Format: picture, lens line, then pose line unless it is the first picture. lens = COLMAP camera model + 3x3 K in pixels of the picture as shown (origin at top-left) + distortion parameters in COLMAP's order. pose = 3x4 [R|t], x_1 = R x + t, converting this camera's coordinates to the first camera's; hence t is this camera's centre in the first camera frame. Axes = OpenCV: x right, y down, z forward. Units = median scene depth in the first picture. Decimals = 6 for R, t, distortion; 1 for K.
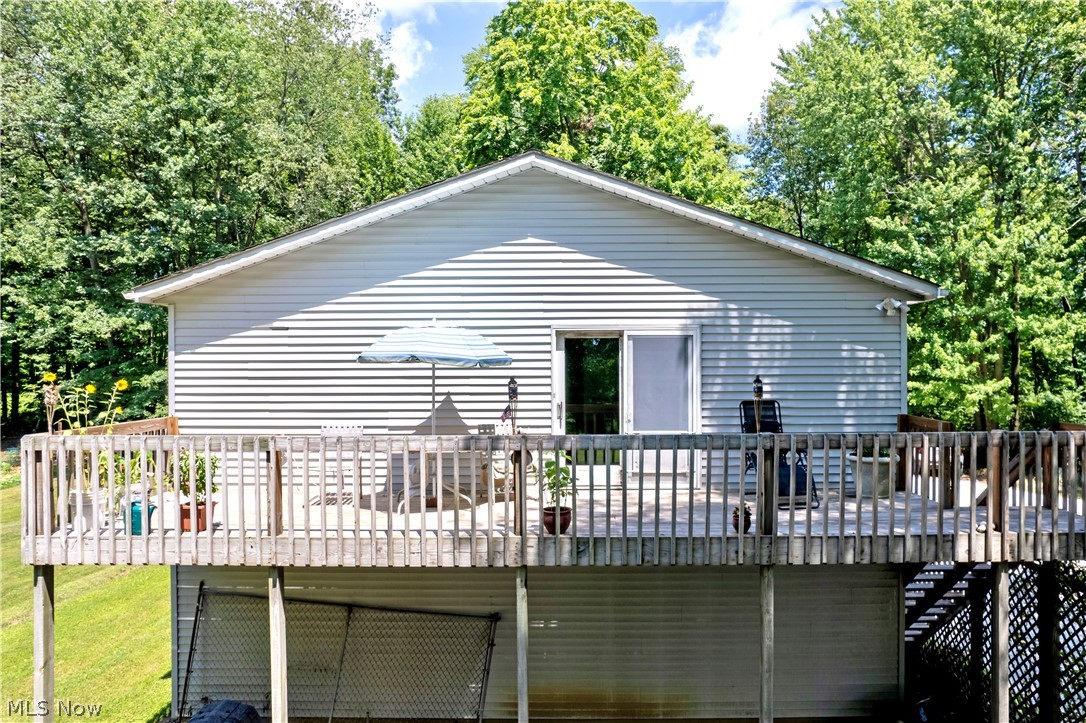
lens RADIAL K [[709.4, 0, 543.0], [0, 709.4, 361.5], [0, 0, 1]] dist [-0.028851, 0.000340]
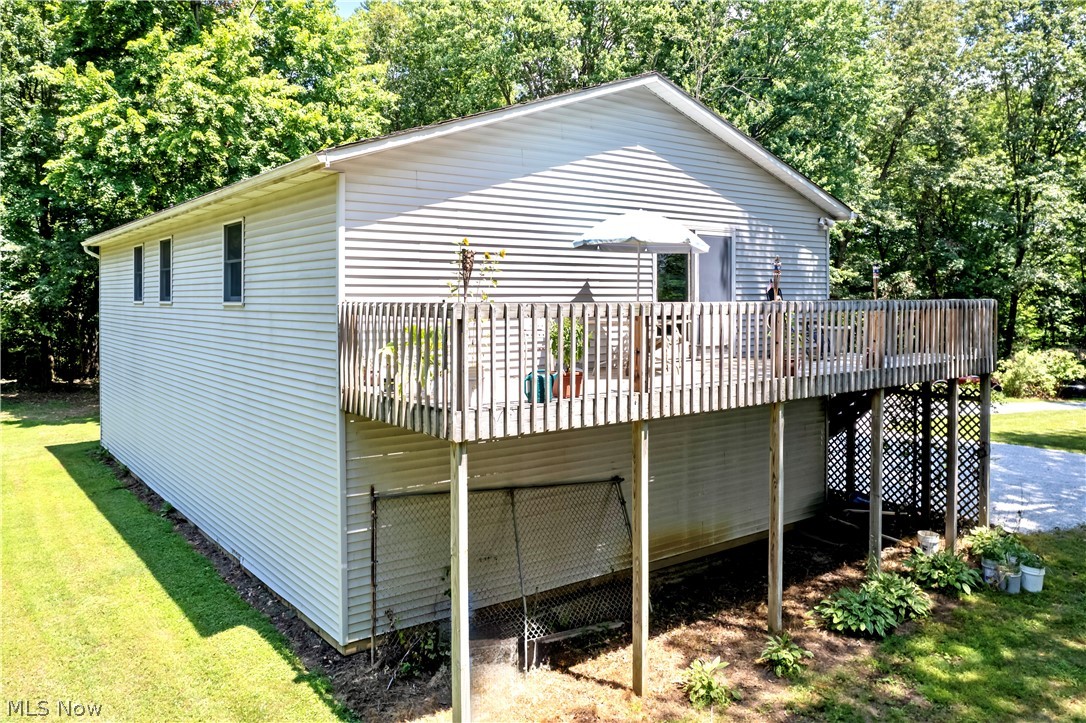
lens RADIAL K [[763.9, 0, 540.4], [0, 763.9, 292.2], [0, 0, 1]] dist [-0.004167, -0.001296]
pose [[0.810729, 0.004597, 0.585403, -0.875549], [-0.004926, 0.999987, -0.001031, 0.065911], [-0.585401, -0.002048, 0.810741, 0.088483]]
